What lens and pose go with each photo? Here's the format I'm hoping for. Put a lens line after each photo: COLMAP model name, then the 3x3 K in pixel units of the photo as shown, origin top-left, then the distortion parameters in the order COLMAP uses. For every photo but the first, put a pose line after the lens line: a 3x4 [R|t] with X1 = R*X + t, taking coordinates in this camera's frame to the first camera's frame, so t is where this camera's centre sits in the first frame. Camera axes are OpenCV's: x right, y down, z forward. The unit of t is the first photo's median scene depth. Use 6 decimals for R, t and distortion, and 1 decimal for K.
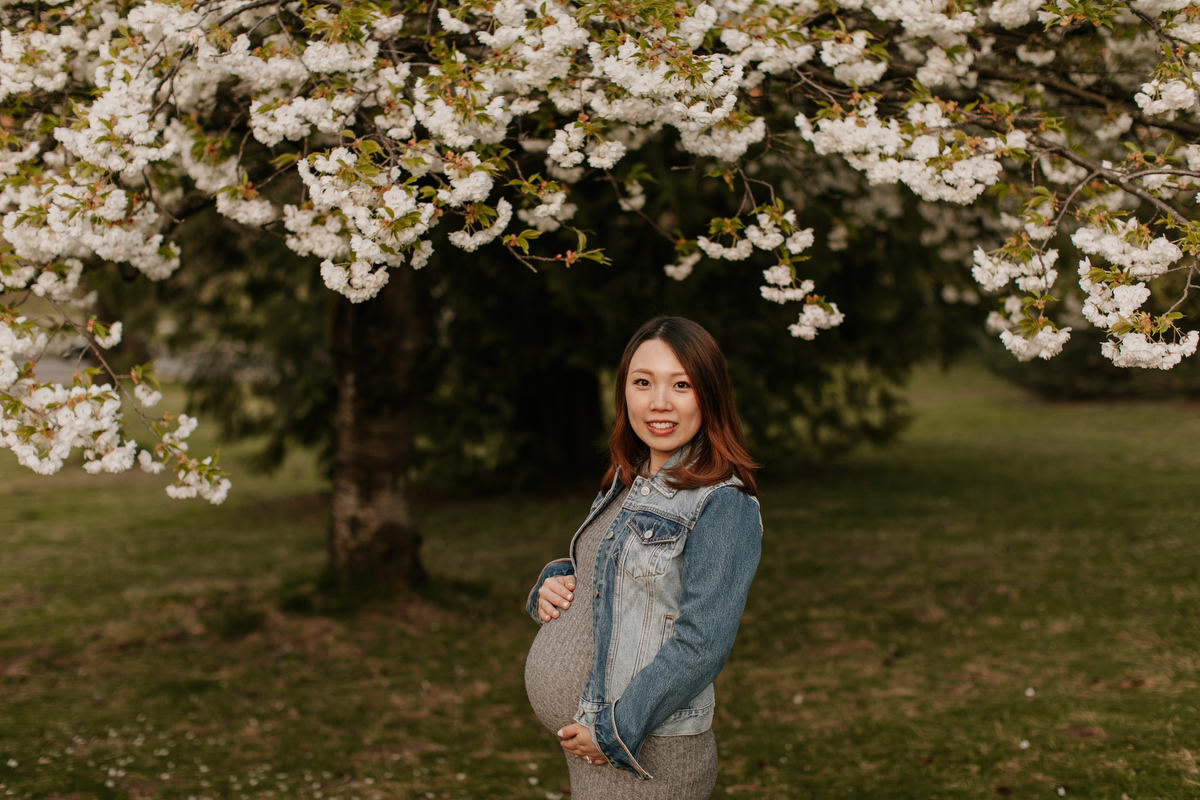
lens RADIAL K [[1756.7, 0, 600.7], [0, 1756.7, 379.0], [0, 0, 1]] dist [0.045207, 0.009880]
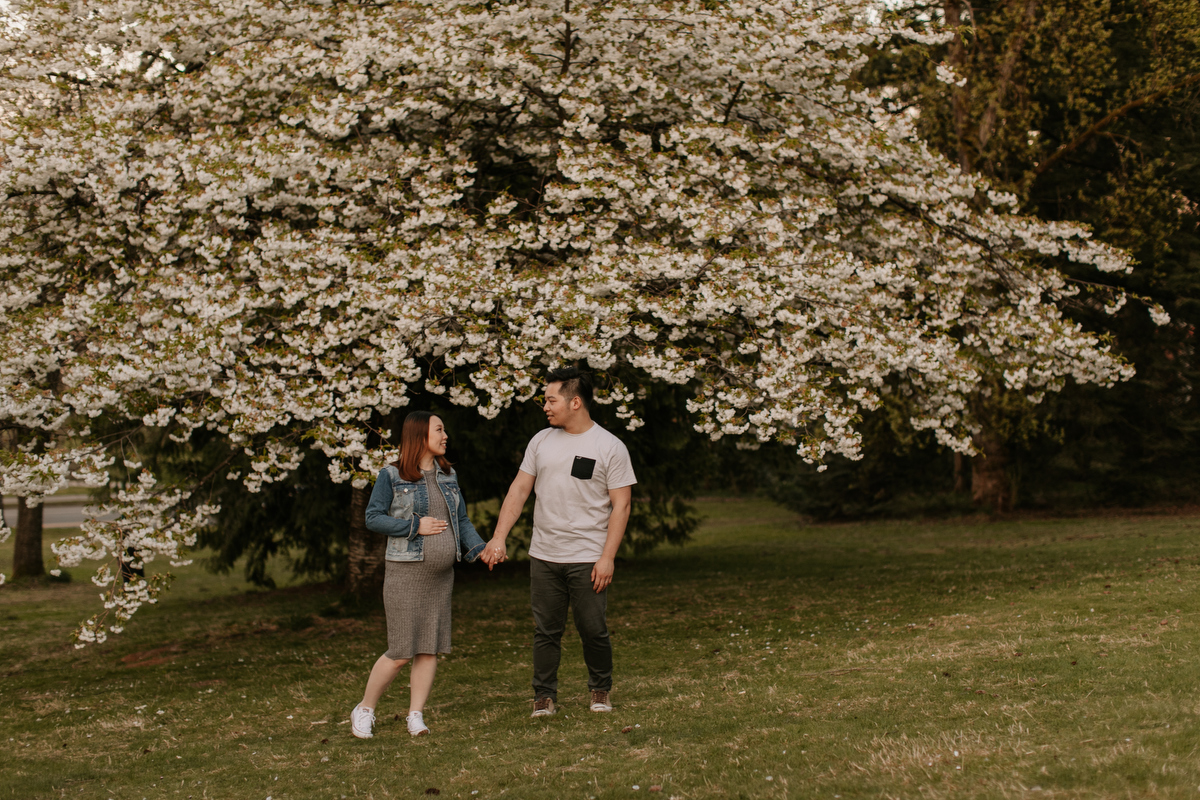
lens RADIAL K [[1756.7, 0, 600.7], [0, 1756.7, 379.0], [0, 0, 1]] dist [0.045207, 0.009880]
pose [[0.993809, -0.012489, 0.110394, -0.254460], [0.021827, 0.996245, -0.083787, 0.134413], [-0.108933, 0.085678, 0.990350, -1.880113]]
